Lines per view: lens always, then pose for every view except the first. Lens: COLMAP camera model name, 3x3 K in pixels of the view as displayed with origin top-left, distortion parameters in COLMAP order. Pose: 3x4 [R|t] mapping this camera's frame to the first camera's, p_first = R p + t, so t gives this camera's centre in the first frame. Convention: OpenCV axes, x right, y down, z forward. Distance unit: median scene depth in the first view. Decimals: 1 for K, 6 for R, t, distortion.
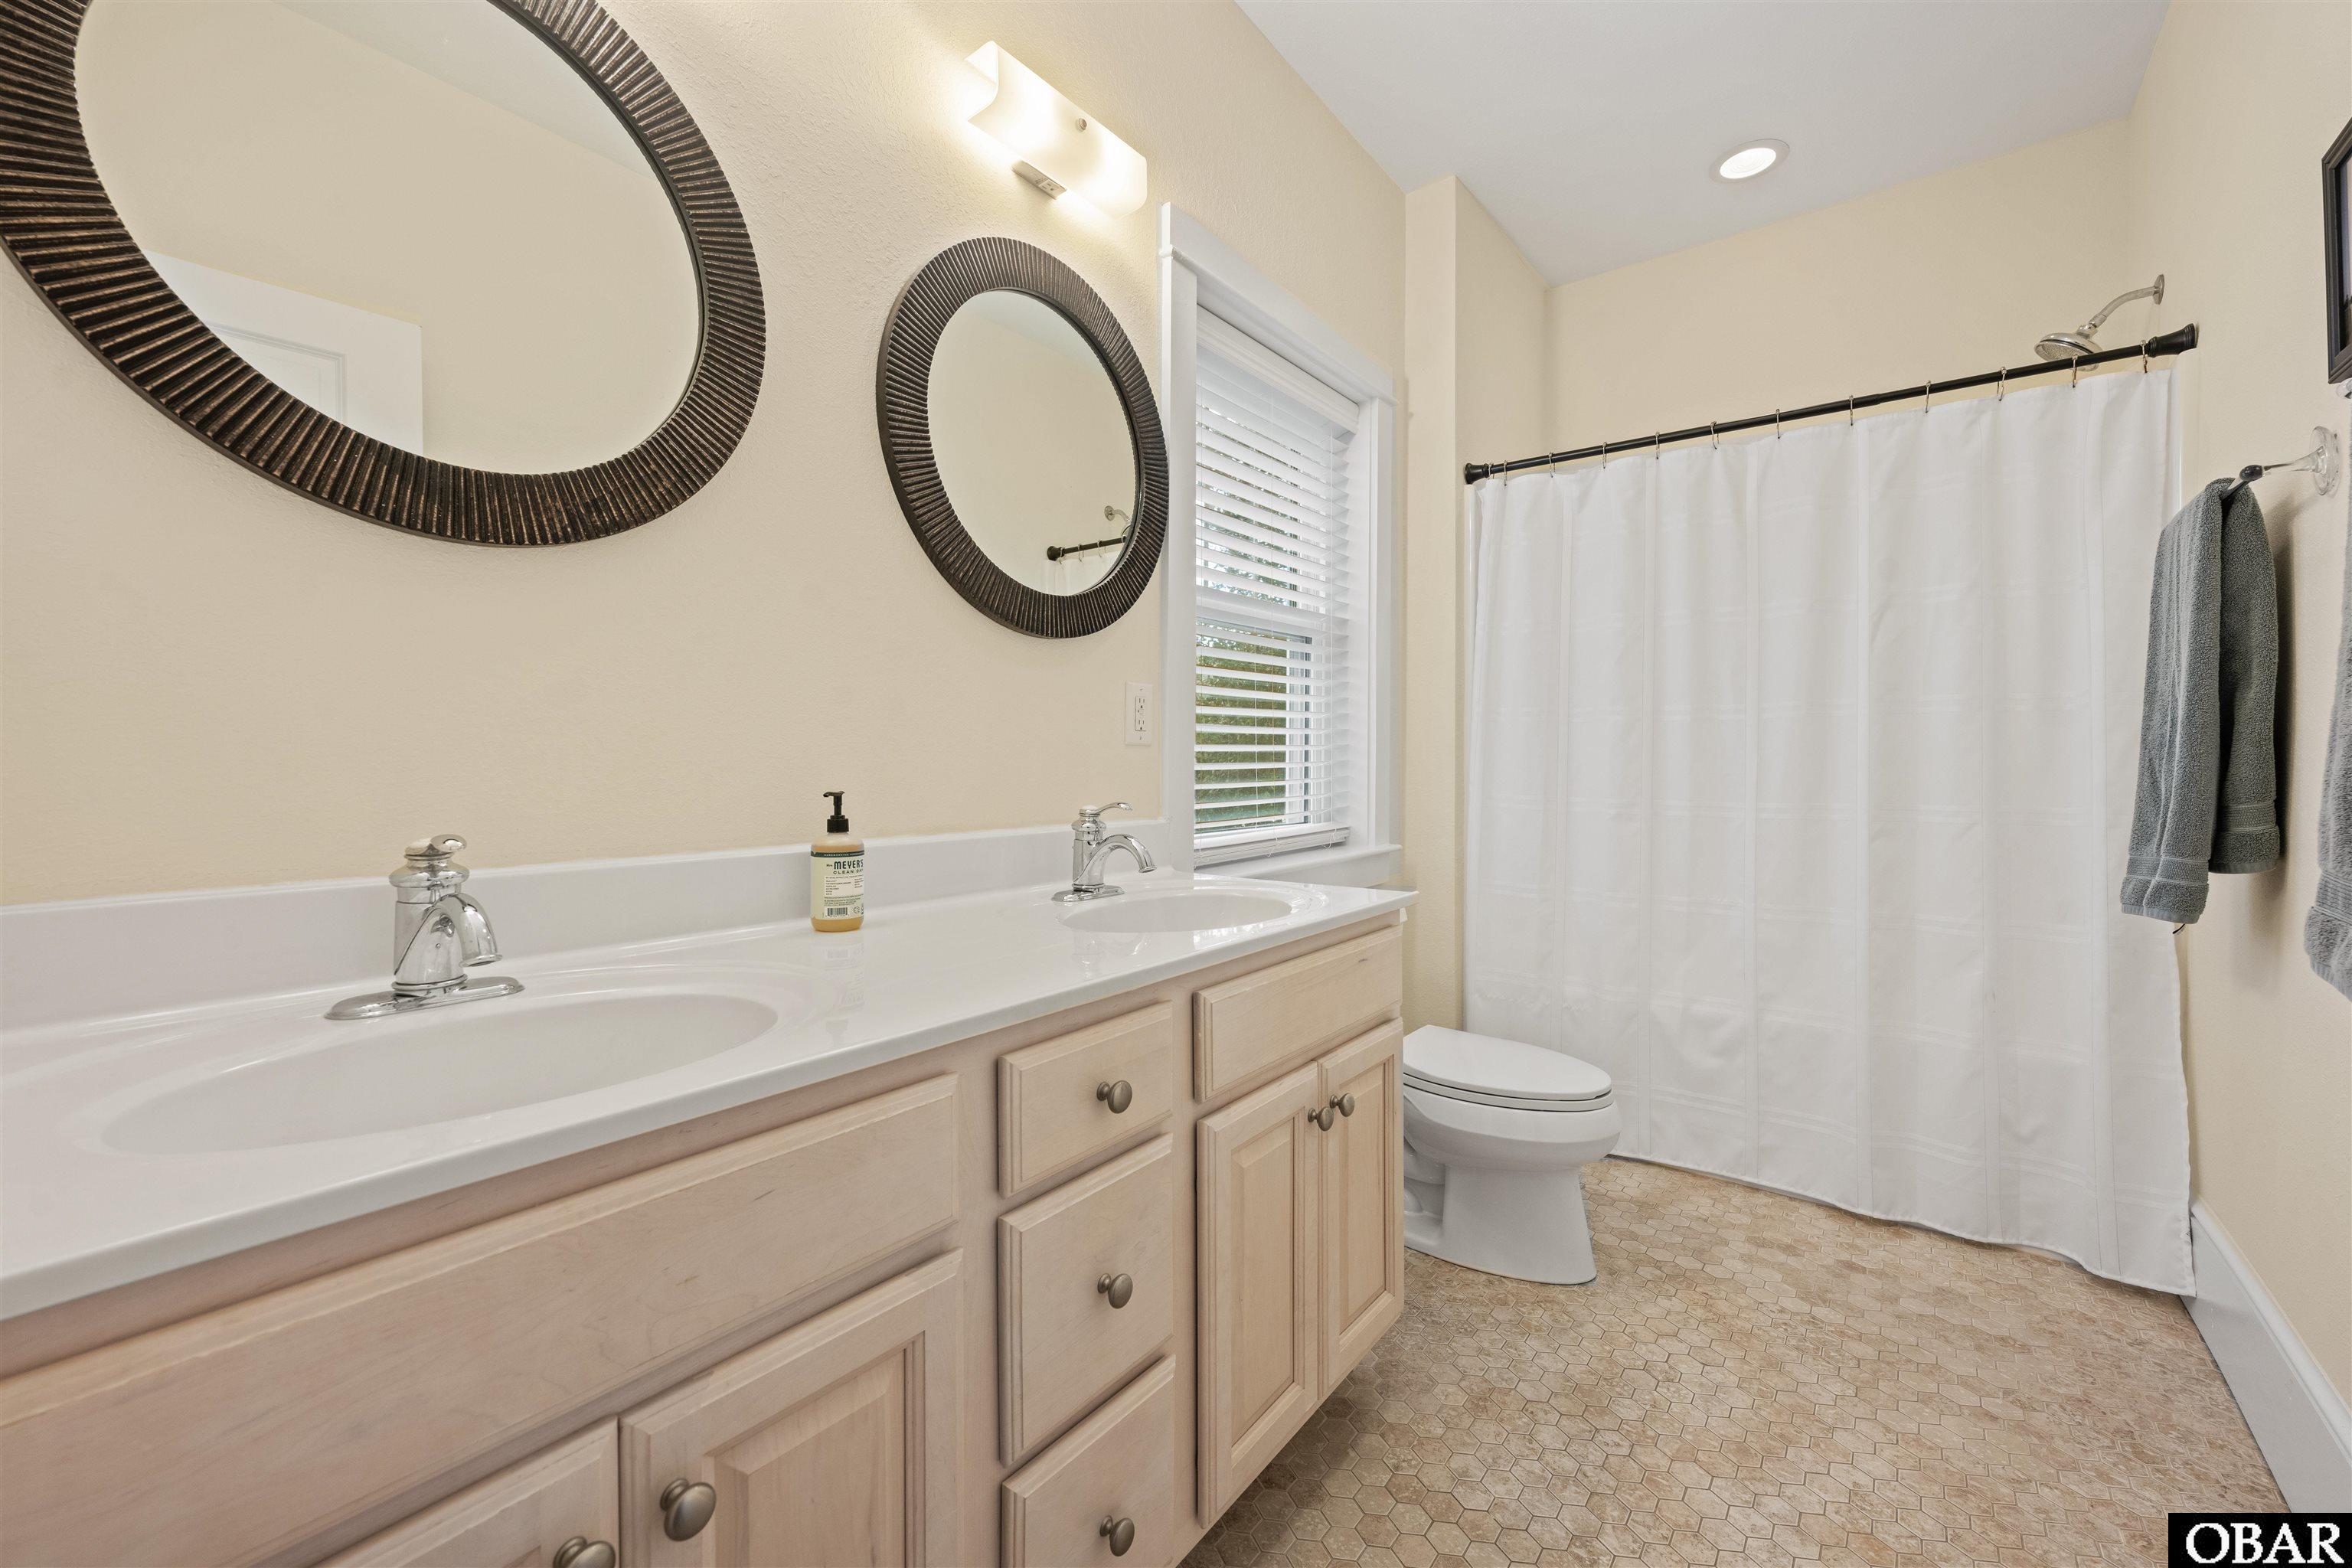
lens RADIAL K [[962.1, 0, 1168.4], [0, 962.1, 774.3], [0, 0, 1]] dist [0.001791, 0.000174]
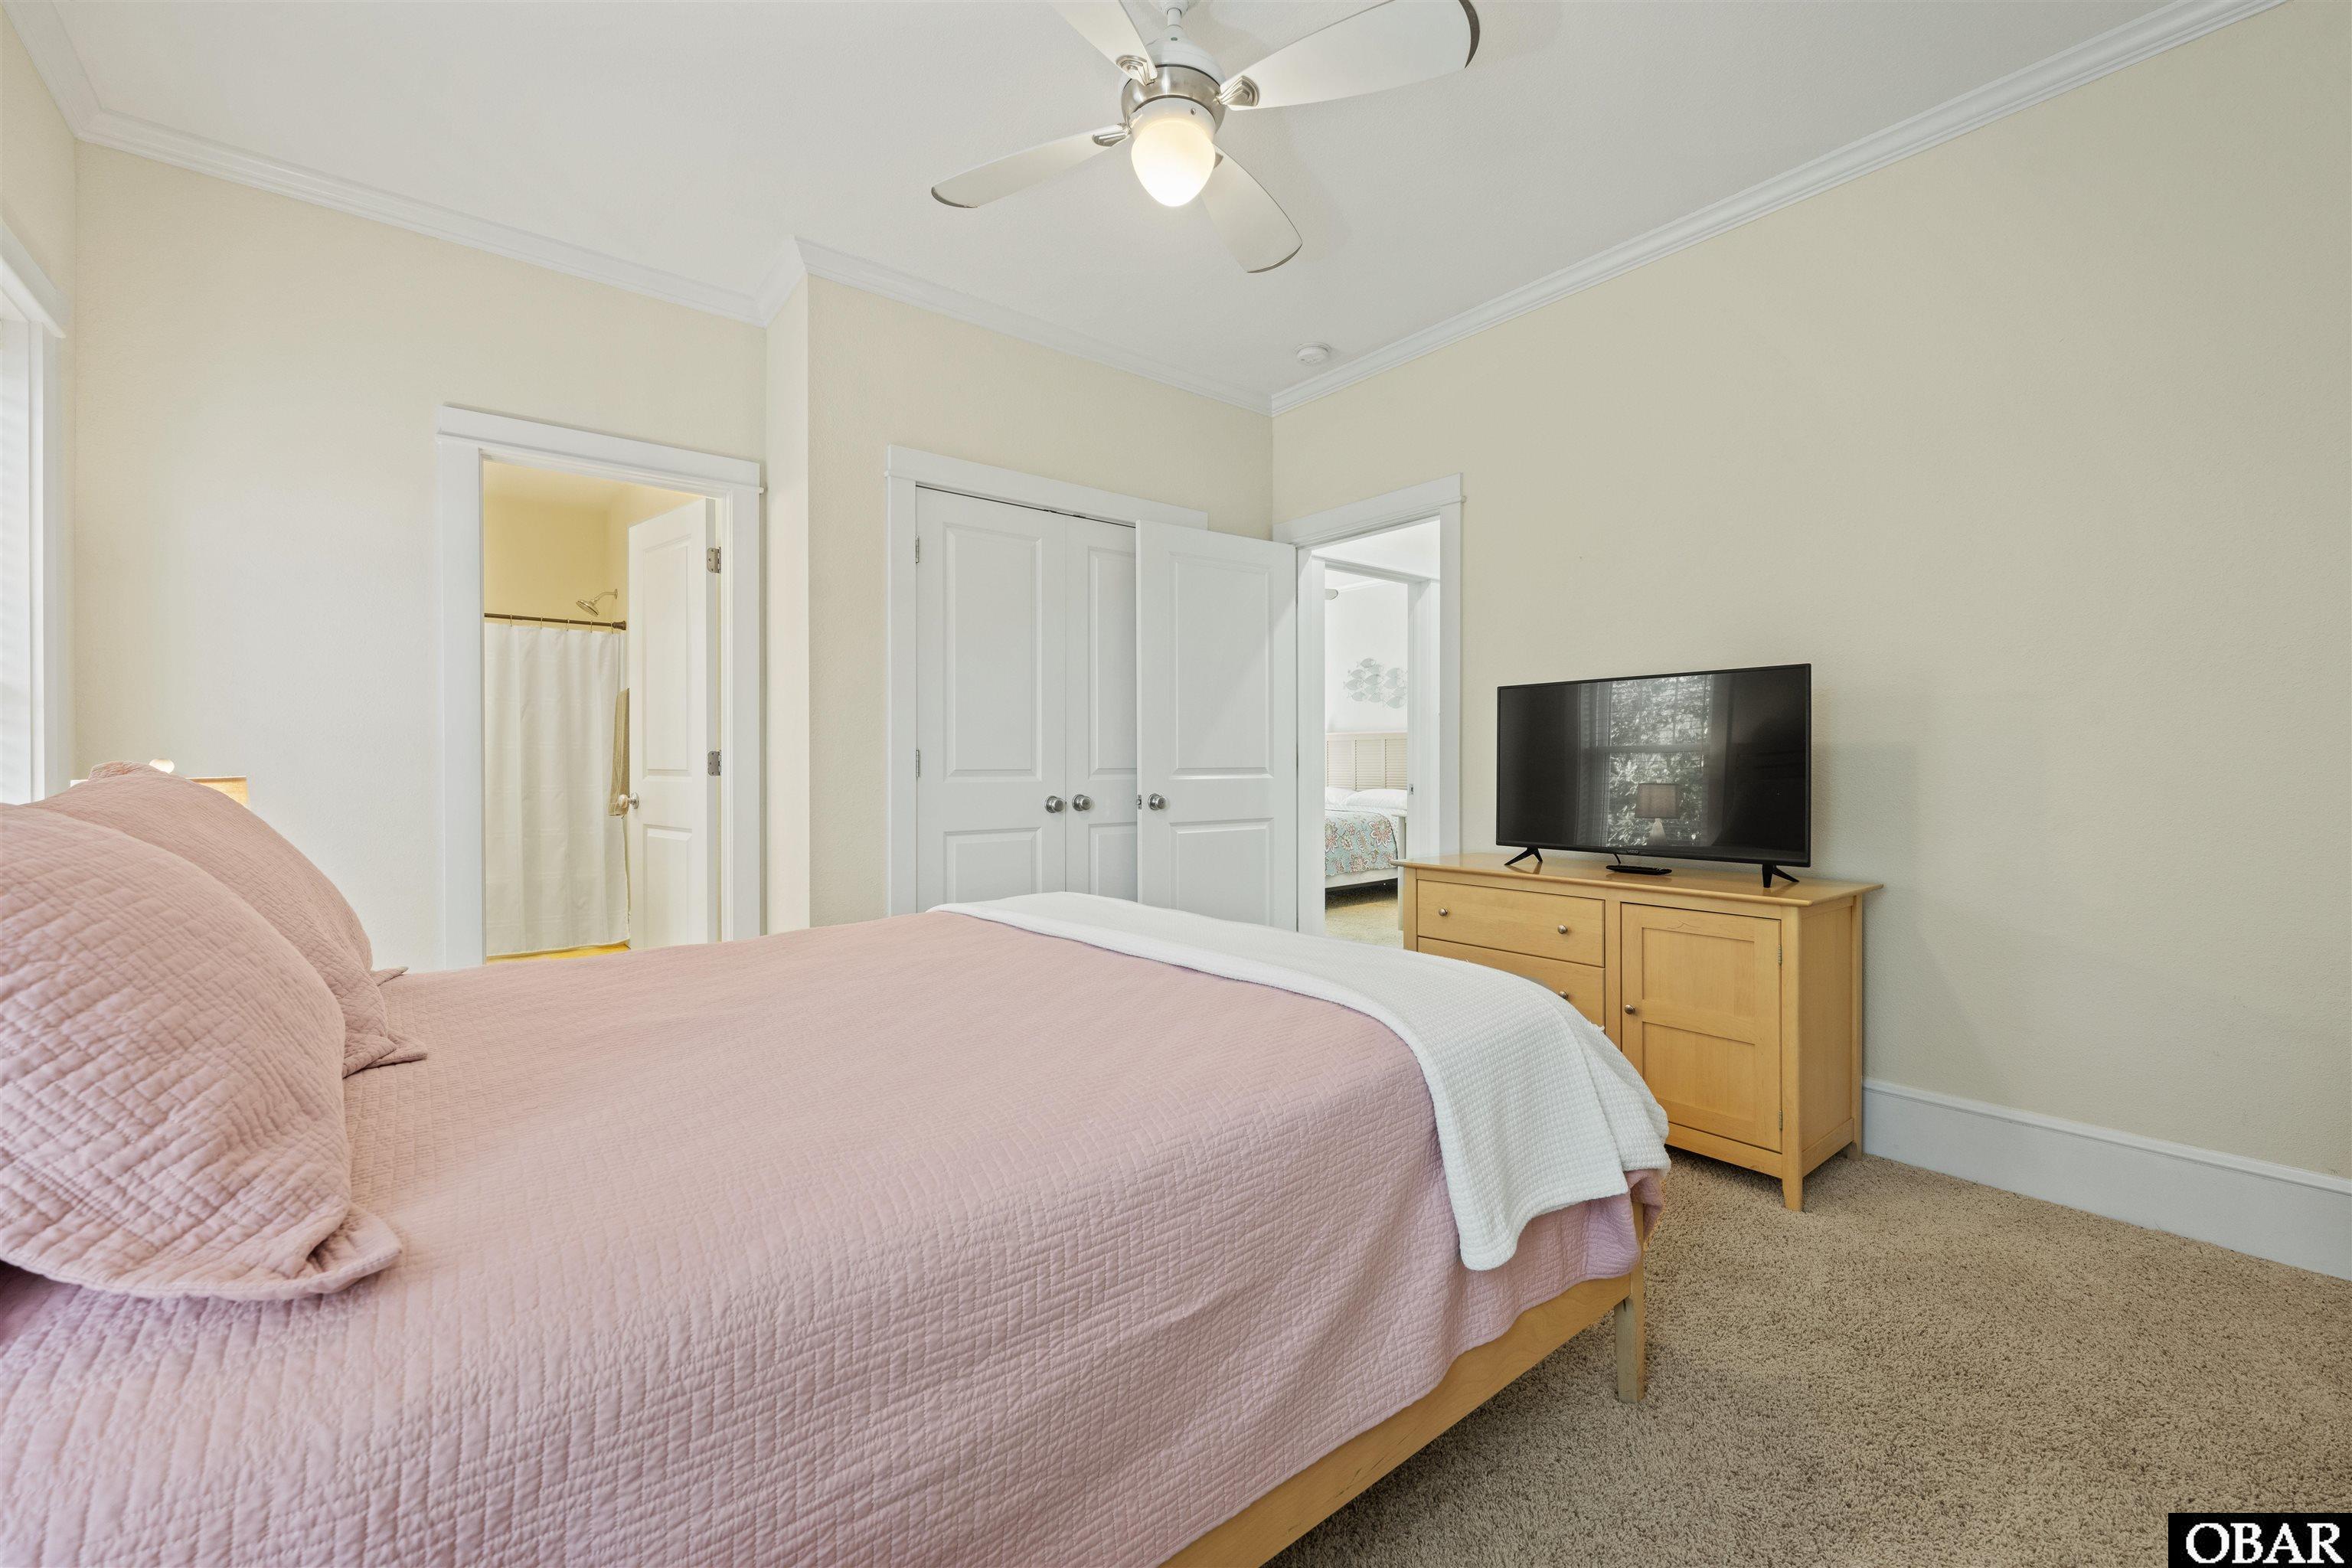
lens RADIAL K [[962.1, 0, 1170.2], [0, 962.1, 774.8], [0, 0, 1]] dist [0.001791, 0.000174]
pose [[0.256791, -0.005347, 0.966452, -1.219666], [0.018313, 0.999832, 0.000666, 0.033127], [-0.966293, 0.017528, 0.256846, -1.223139]]
